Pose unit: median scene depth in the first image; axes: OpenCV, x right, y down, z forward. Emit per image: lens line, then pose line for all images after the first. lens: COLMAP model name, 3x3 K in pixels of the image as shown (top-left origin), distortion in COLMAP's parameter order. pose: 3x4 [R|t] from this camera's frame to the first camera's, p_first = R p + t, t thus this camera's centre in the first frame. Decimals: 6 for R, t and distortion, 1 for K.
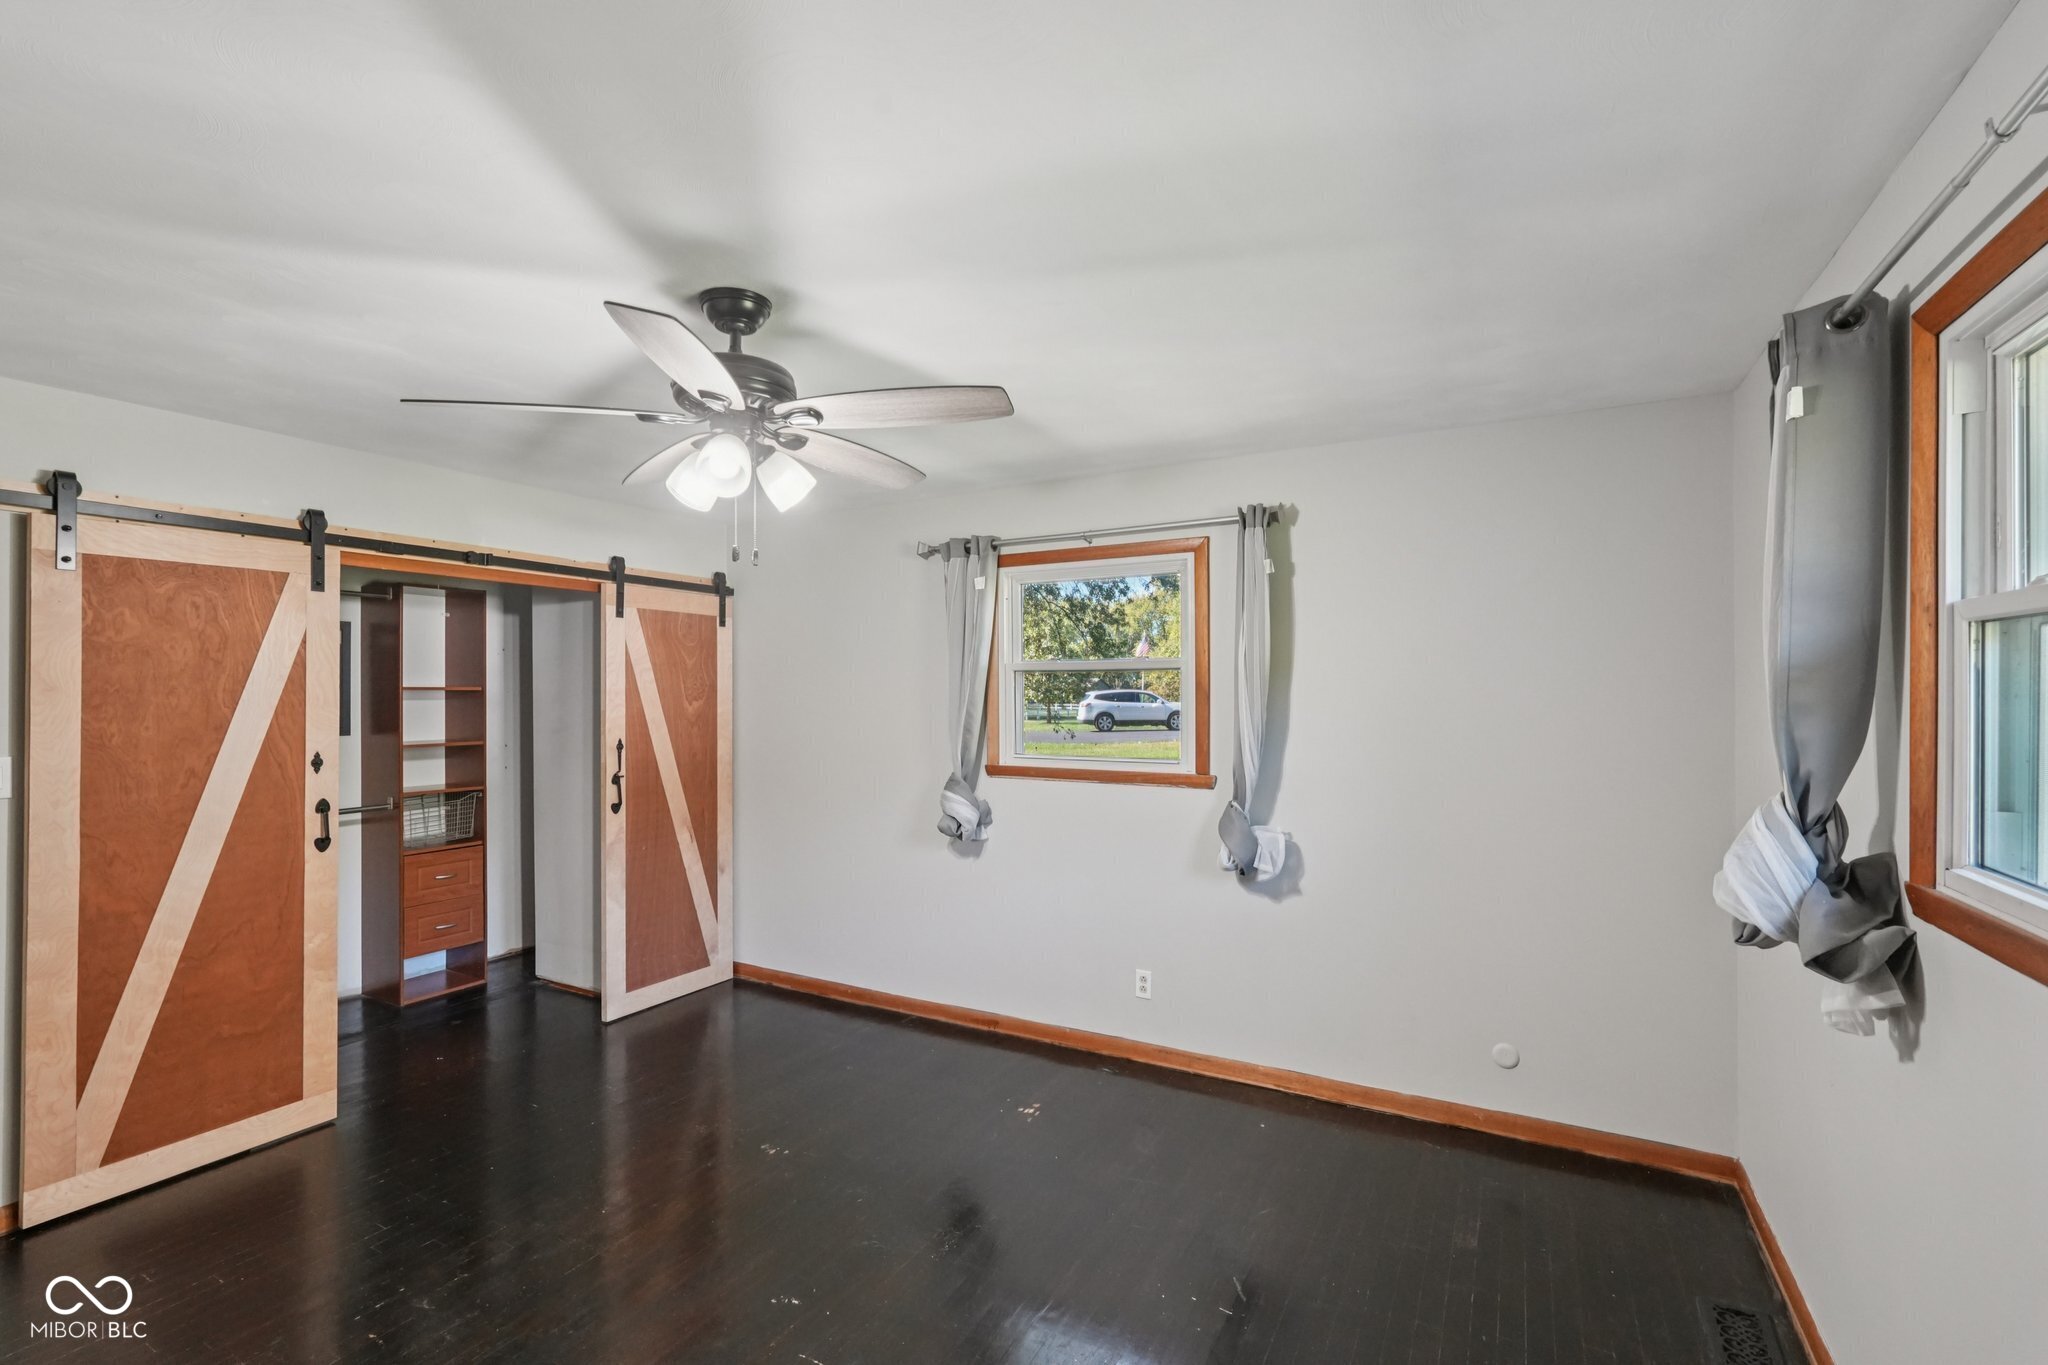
lens RADIAL K [[899.2, 0, 1028.2], [0, 899.2, 689.7], [0, 0, 1]] dist [0.001212, 0.001956]
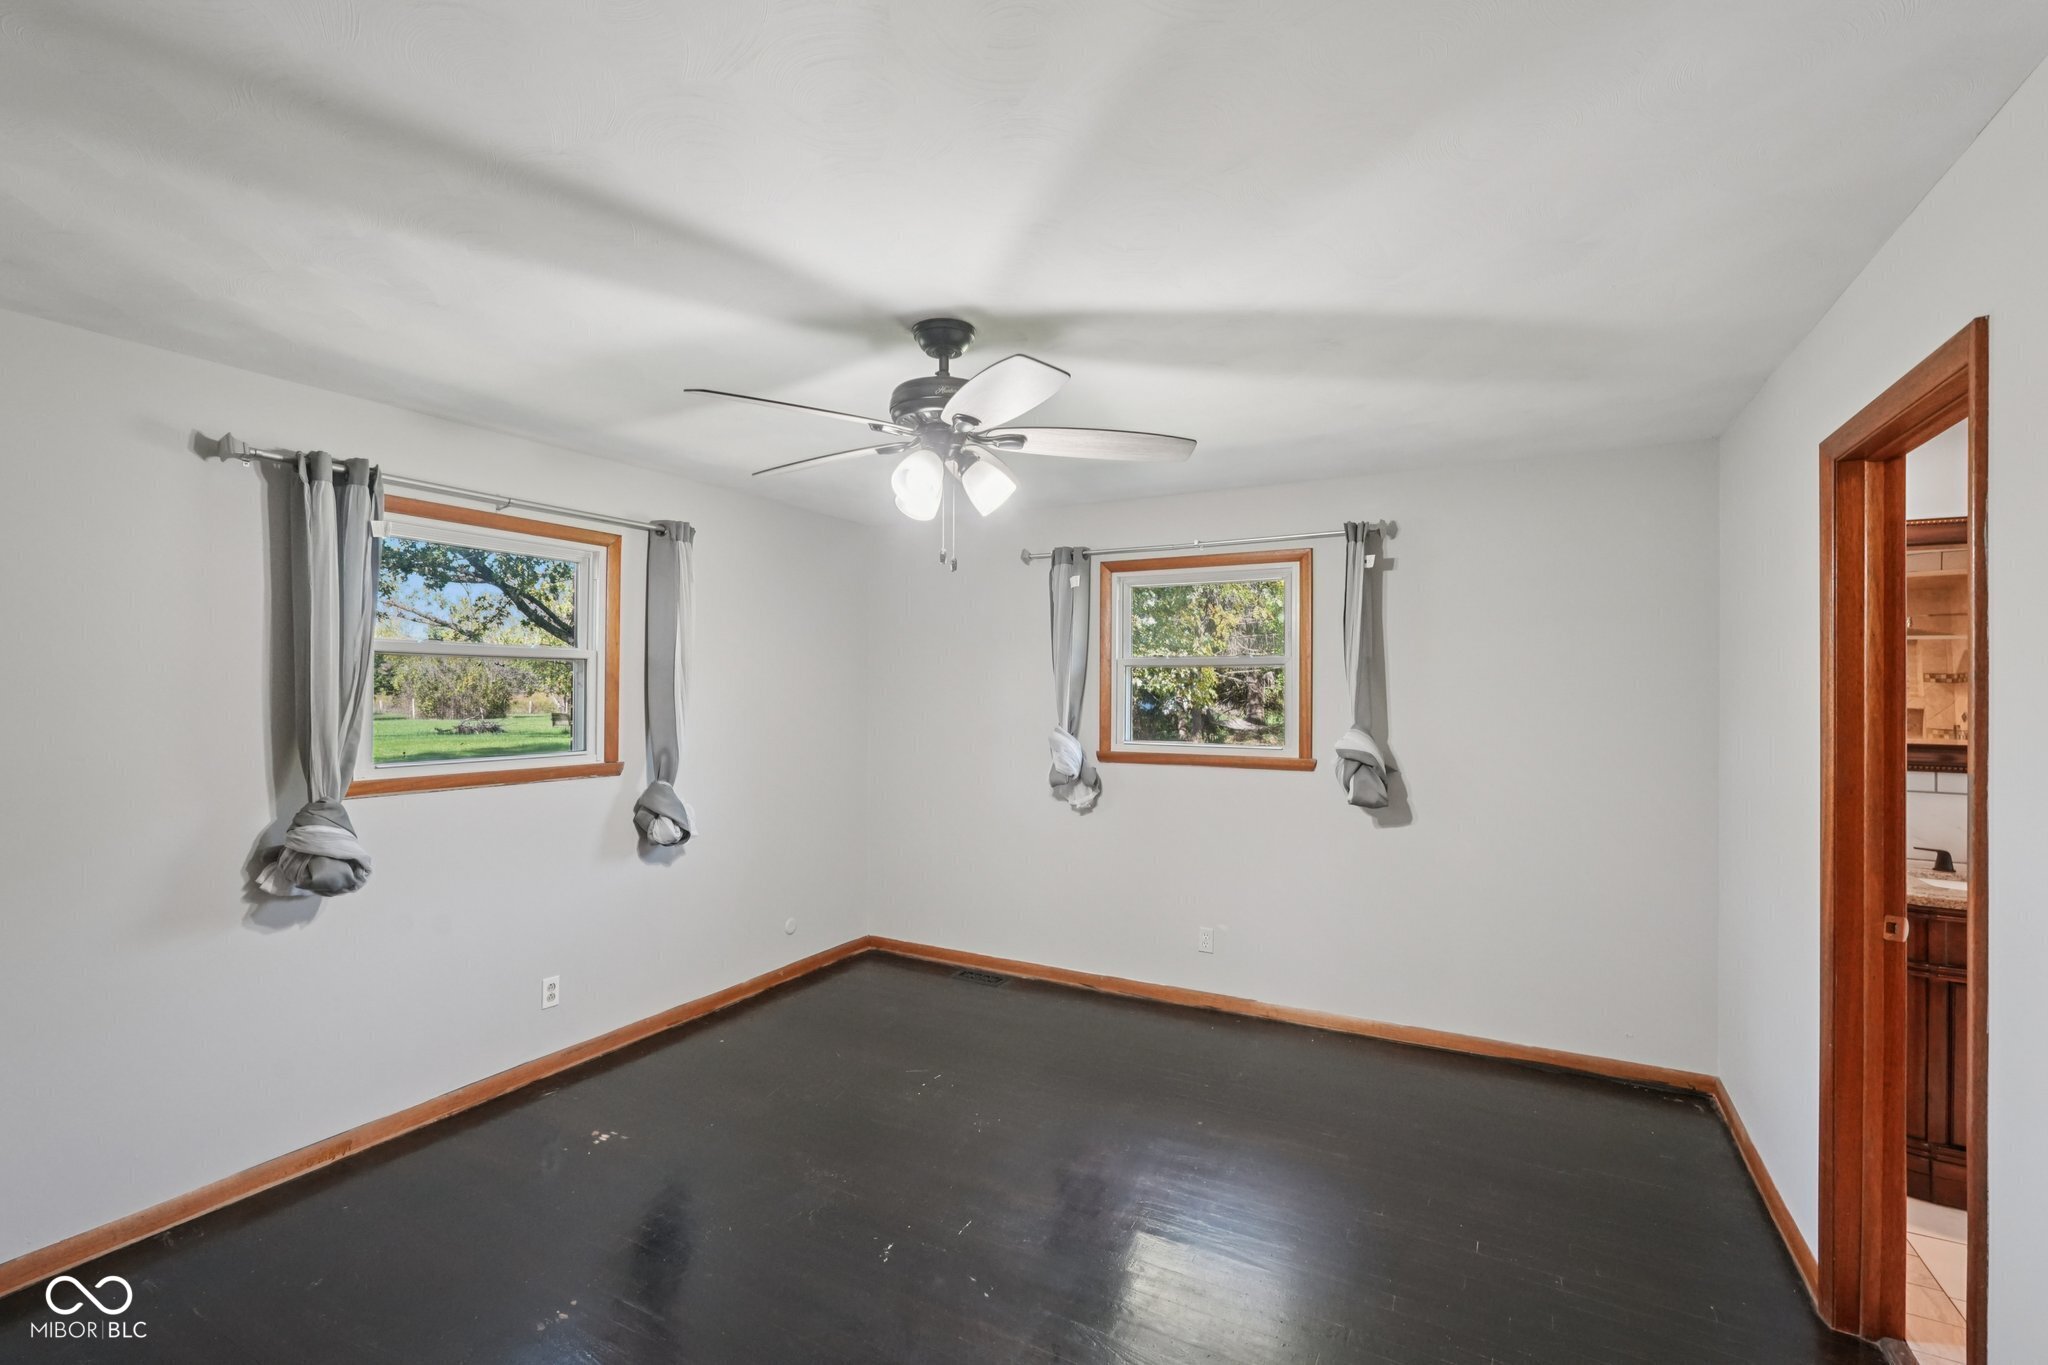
lens RADIAL K [[899.2, 0, 1025.9], [0, 899.2, 690.3], [0, 0, 1]] dist [0.001212, 0.001956]
pose [[0.009163, 0.002570, 0.999955, -0.813915], [-0.002166, 0.999994, -0.002550, 0.012964], [-0.999956, -0.002143, 0.009168, 0.497235]]
